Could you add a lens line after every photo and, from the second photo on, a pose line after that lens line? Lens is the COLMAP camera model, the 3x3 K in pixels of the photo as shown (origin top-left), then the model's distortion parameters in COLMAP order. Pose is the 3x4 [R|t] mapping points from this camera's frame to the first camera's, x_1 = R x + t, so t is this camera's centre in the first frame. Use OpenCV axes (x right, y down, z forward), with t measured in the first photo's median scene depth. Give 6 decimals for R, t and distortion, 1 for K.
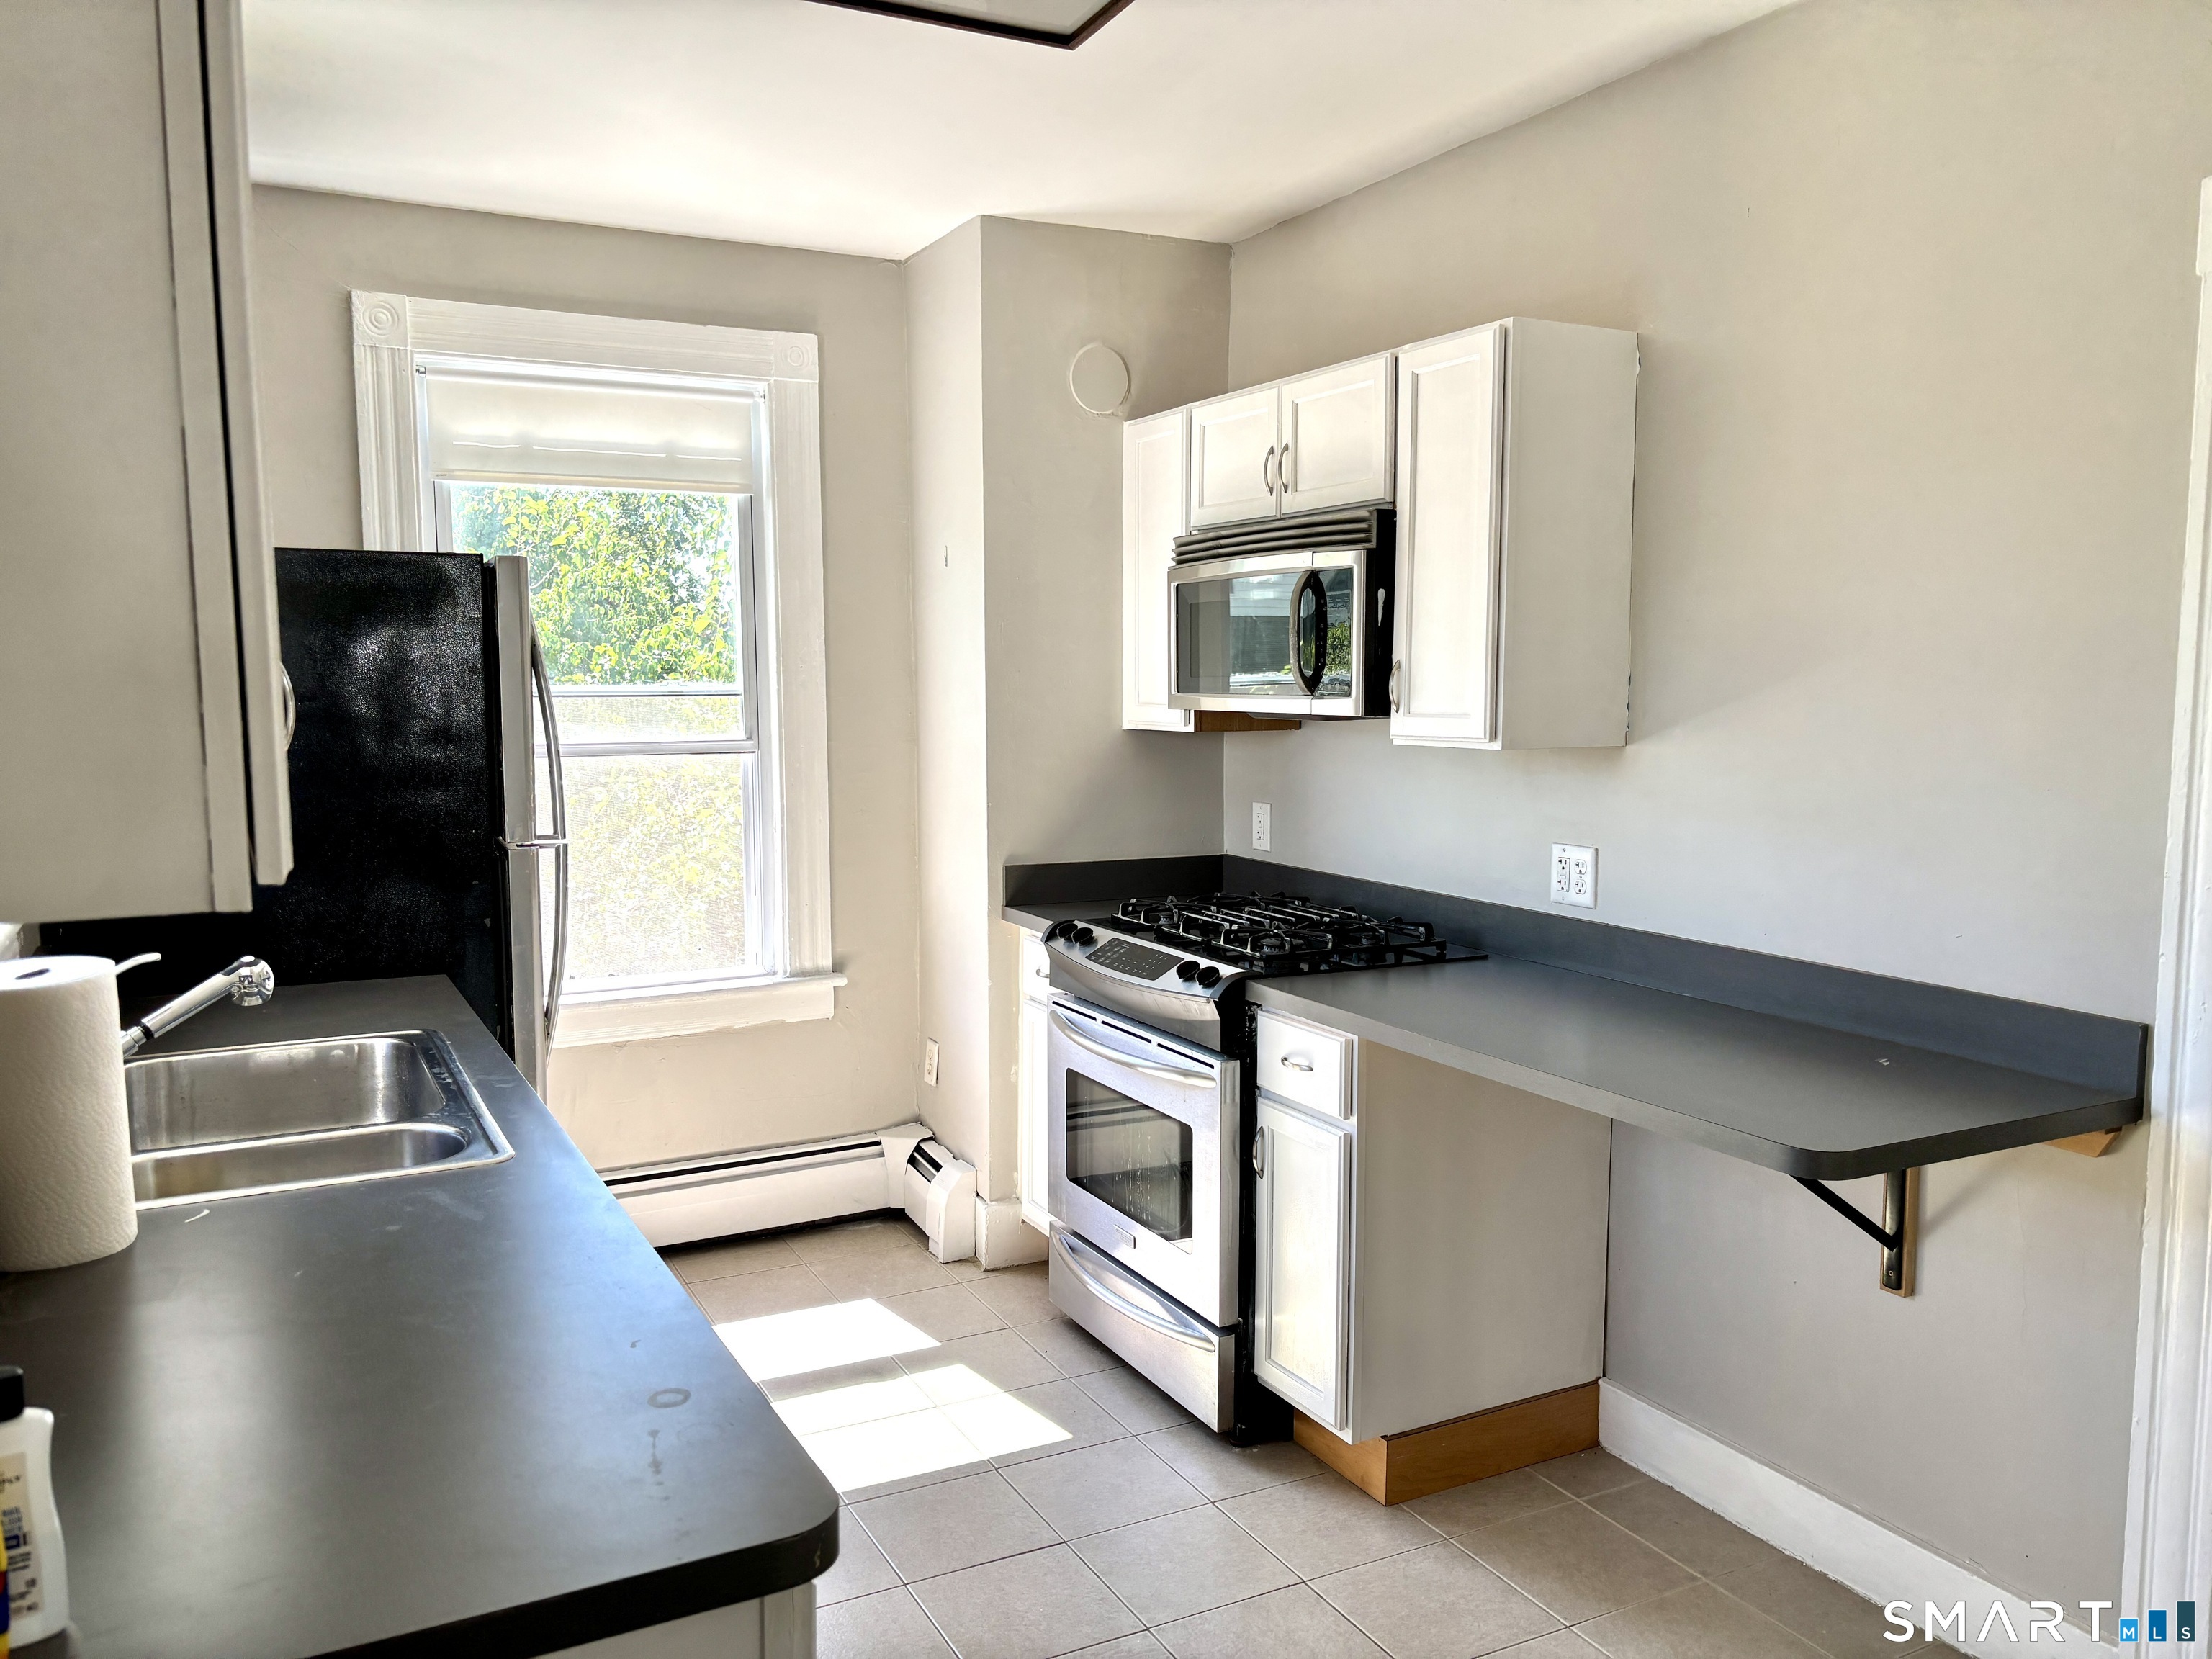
lens RADIAL K [[1662.8, 0, 1106.0], [0, 1662.8, 829.5], [0, 0, 1]] dist [-0.000461, 0.000577]
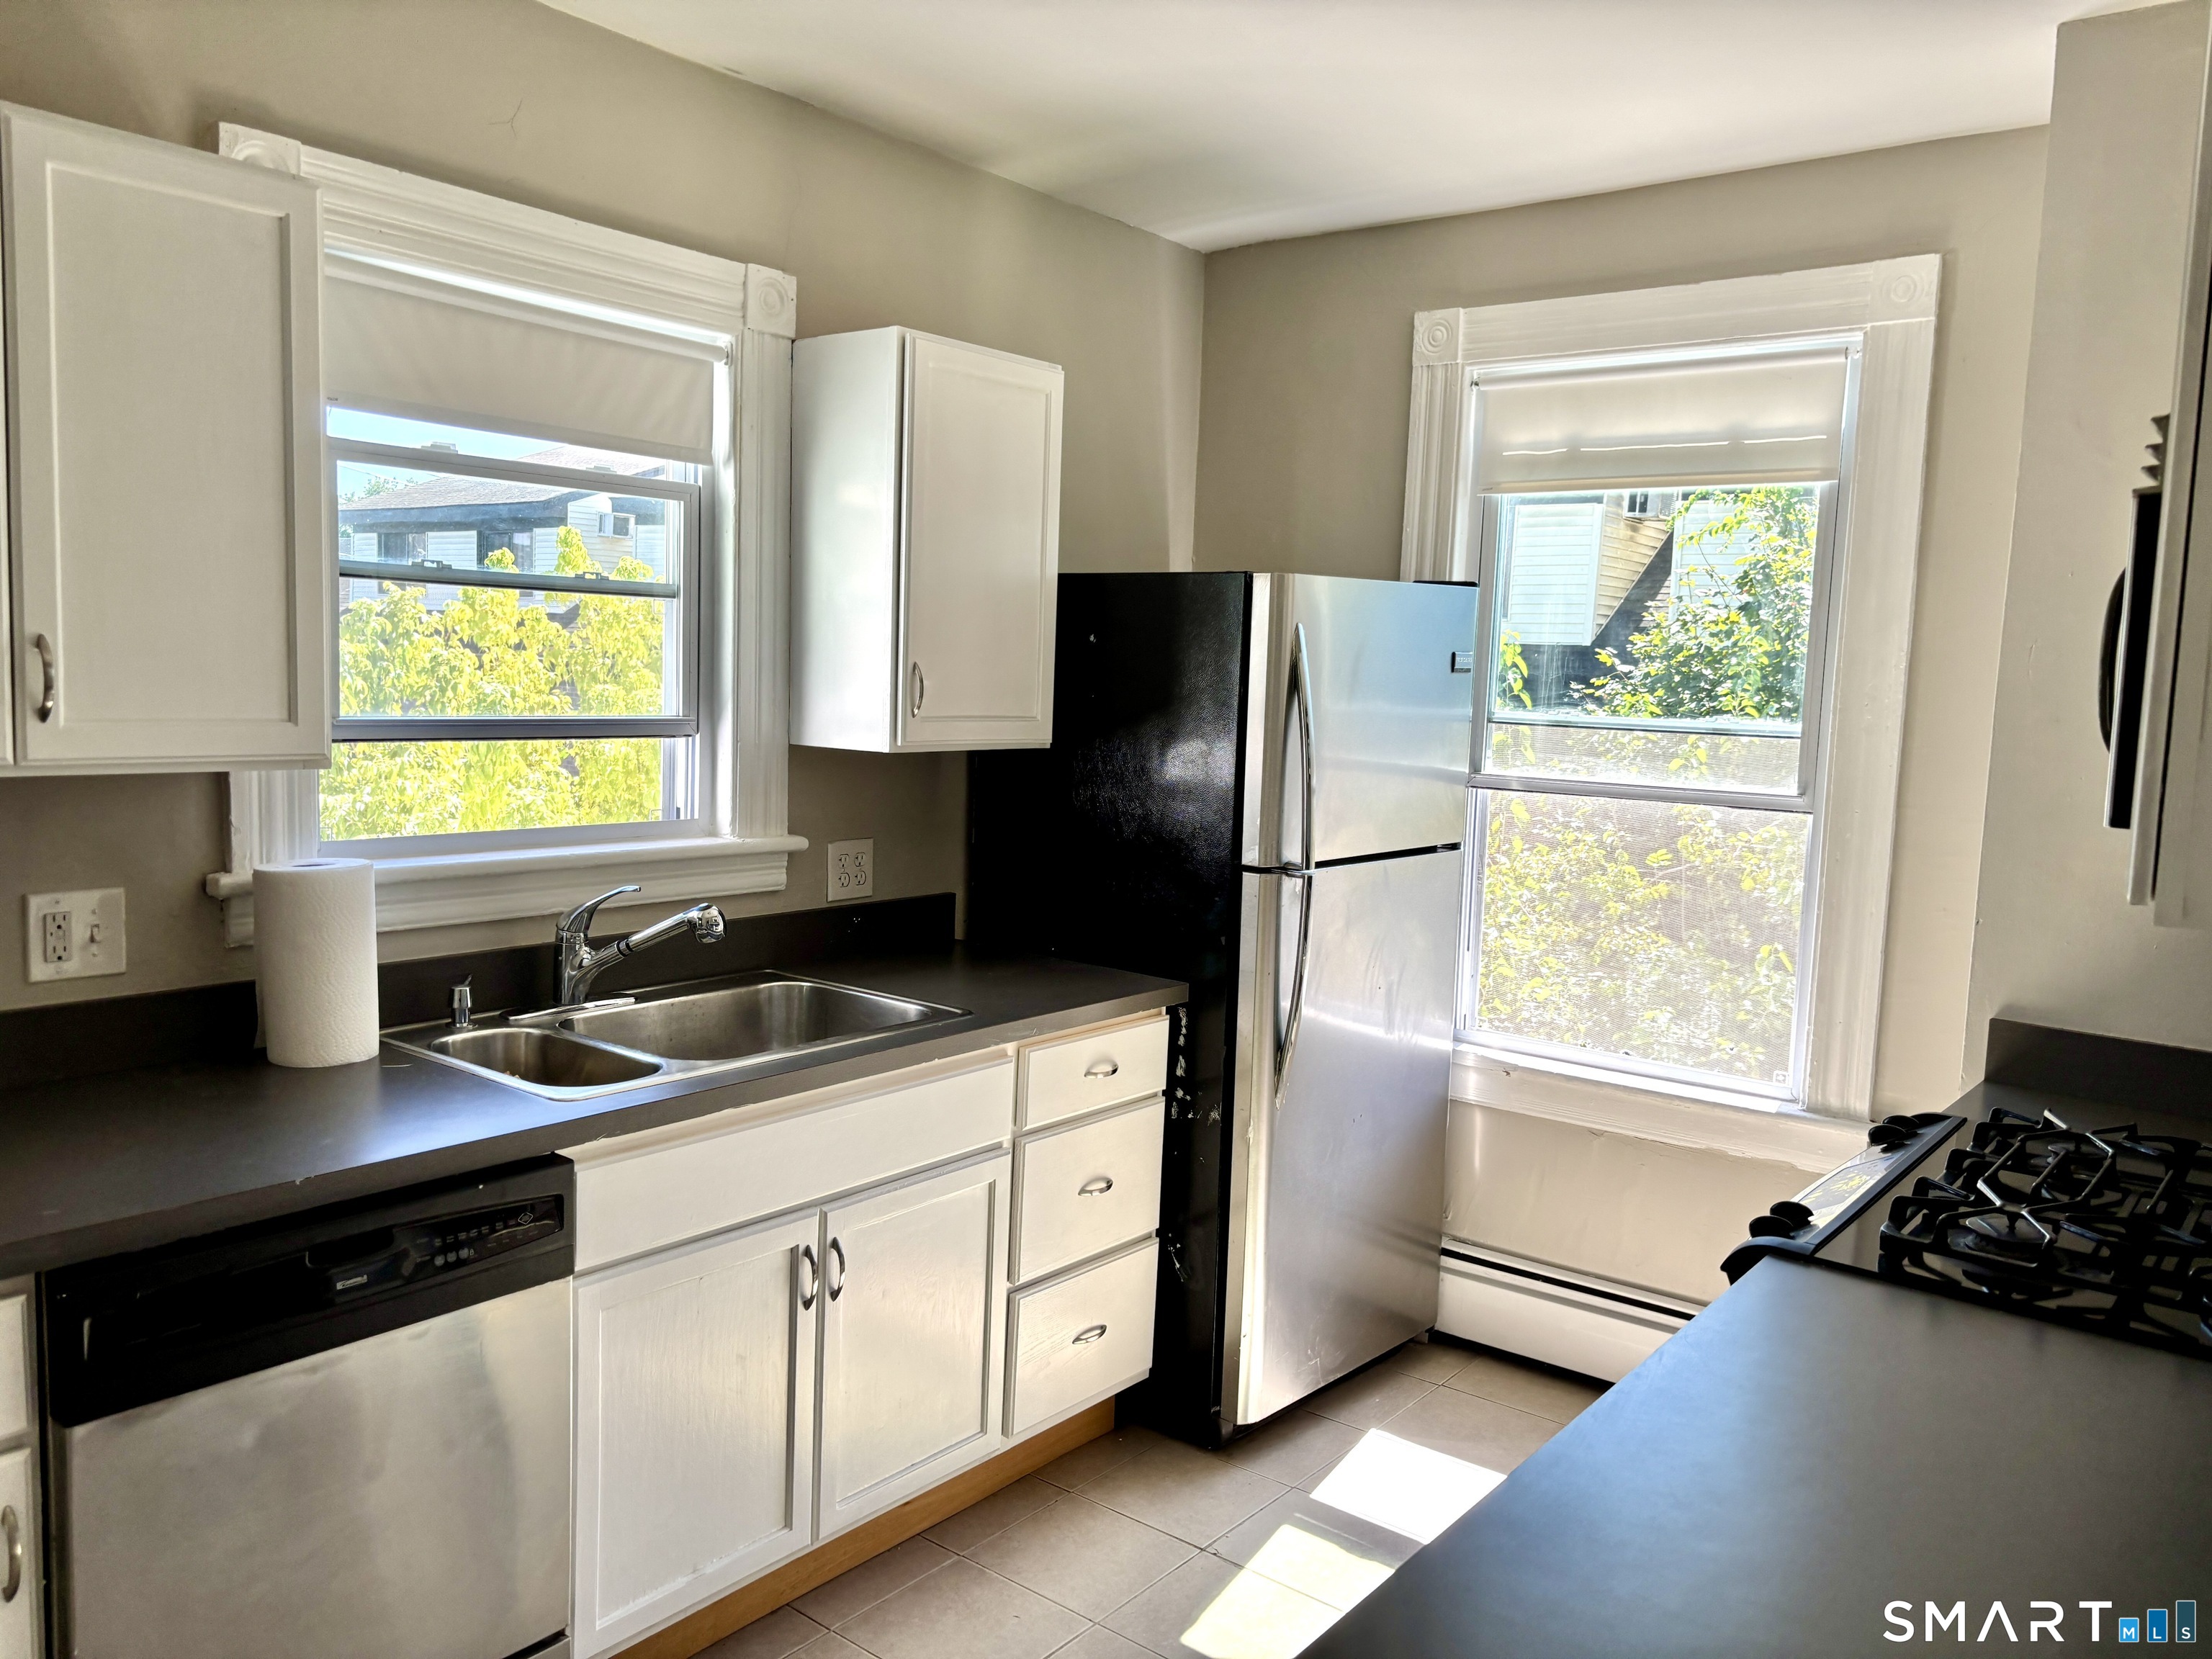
lens RADIAL K [[1662.8, 0, 1106.0], [0, 1662.8, 829.5], [0, 0, 1]] dist [-0.000461, 0.000577]
pose [[0.405240, 0.105731, -0.908076, 0.383661], [-0.125950, 0.990275, 0.059095, -0.046576], [0.905493, 0.090424, 0.414615, 0.407016]]
